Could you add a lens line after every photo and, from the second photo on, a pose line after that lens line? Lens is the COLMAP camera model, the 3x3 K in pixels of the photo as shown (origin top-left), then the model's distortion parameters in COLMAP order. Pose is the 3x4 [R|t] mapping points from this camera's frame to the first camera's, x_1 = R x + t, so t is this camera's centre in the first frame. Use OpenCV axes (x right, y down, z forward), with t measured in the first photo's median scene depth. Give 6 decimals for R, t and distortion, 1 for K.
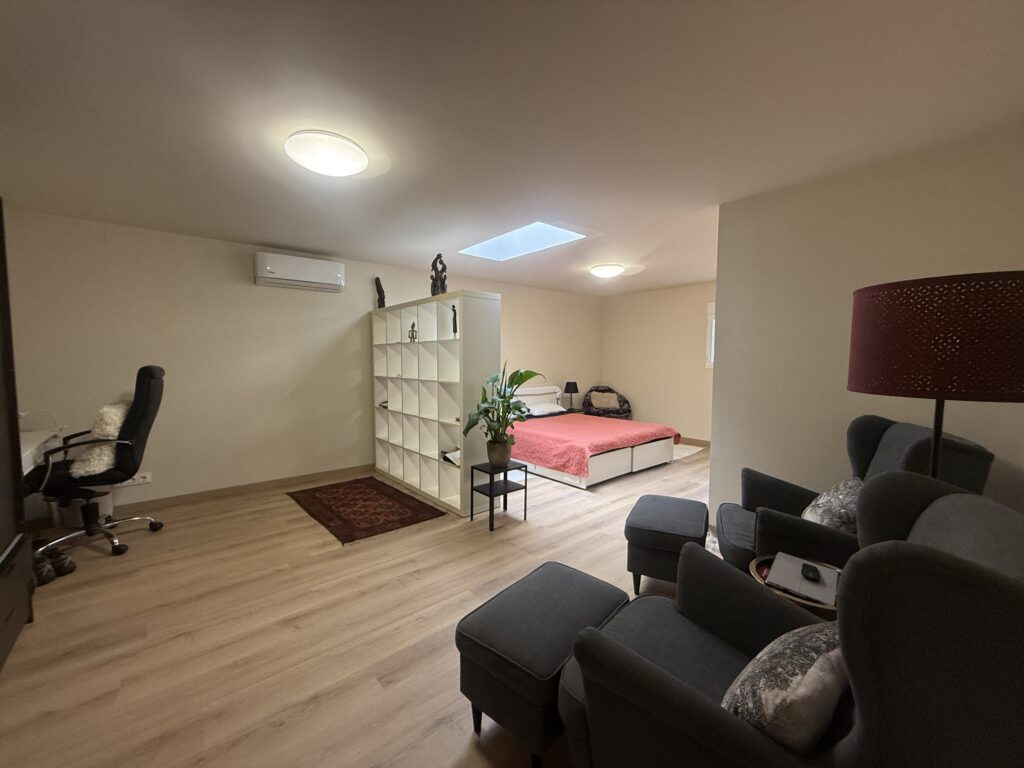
lens RADIAL K [[401.9, 0, 505.7], [0, 401.9, 383.8], [0, 0, 1]] dist [-0.000269, 0.000136]
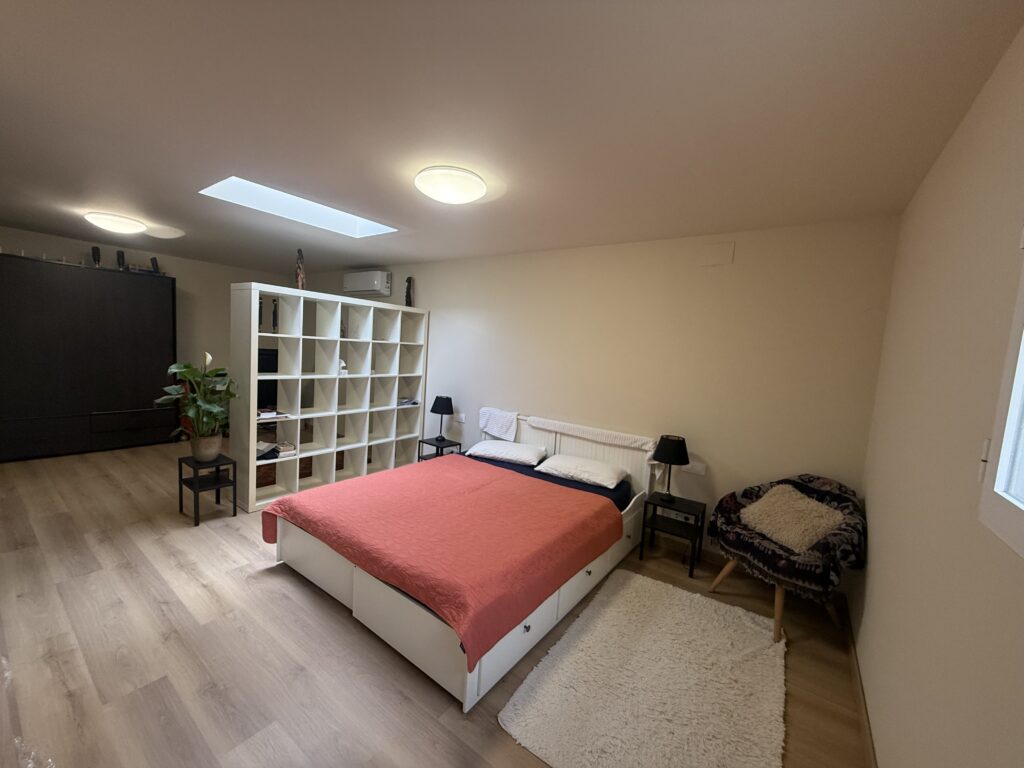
lens RADIAL K [[401.9, 0, 503.1], [0, 401.9, 385.2], [0, 0, 1]] dist [-0.000269, 0.000136]
pose [[0.249112, 0.106426, -0.962609, 0.541765], [-0.127861, 0.988857, 0.076240, -0.071082], [0.959997, 0.104088, 0.259944, 0.707349]]
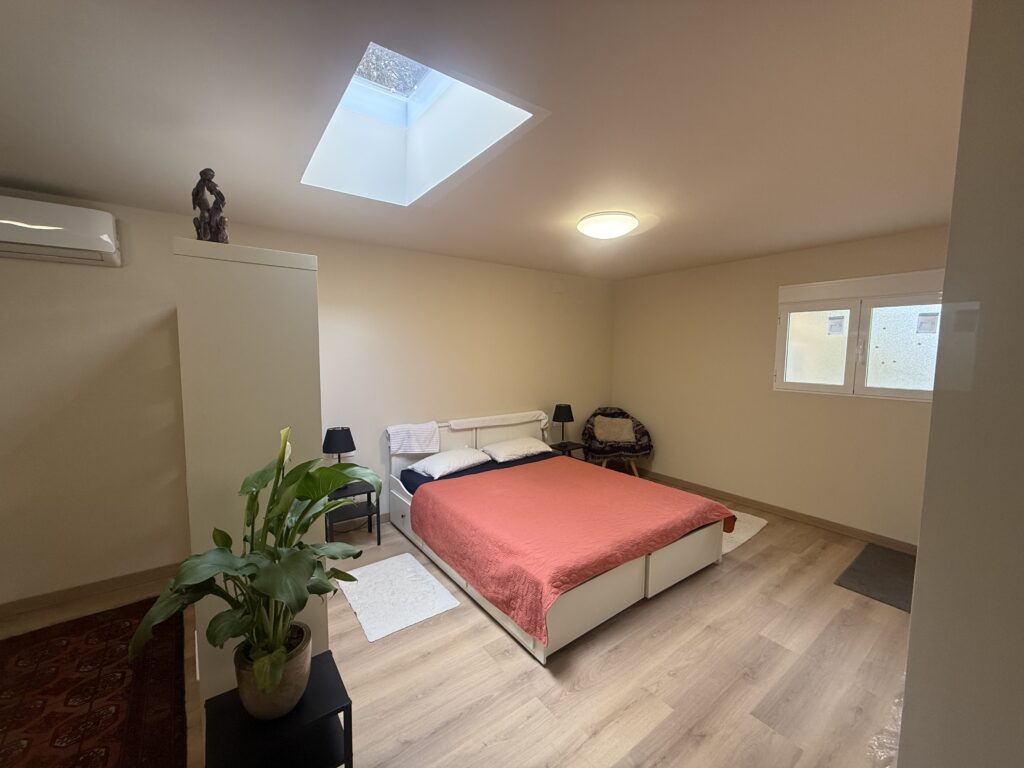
lens RADIAL K [[401.9, 0, 508.3], [0, 401.9, 382.4], [0, 0, 1]] dist [-0.000269, 0.000136]
pose [[0.998213, 0.009256, -0.059040, 0.110952], [-0.008282, 0.999826, 0.016713, -0.053889], [0.059184, -0.016195, 0.998116, 0.317616]]
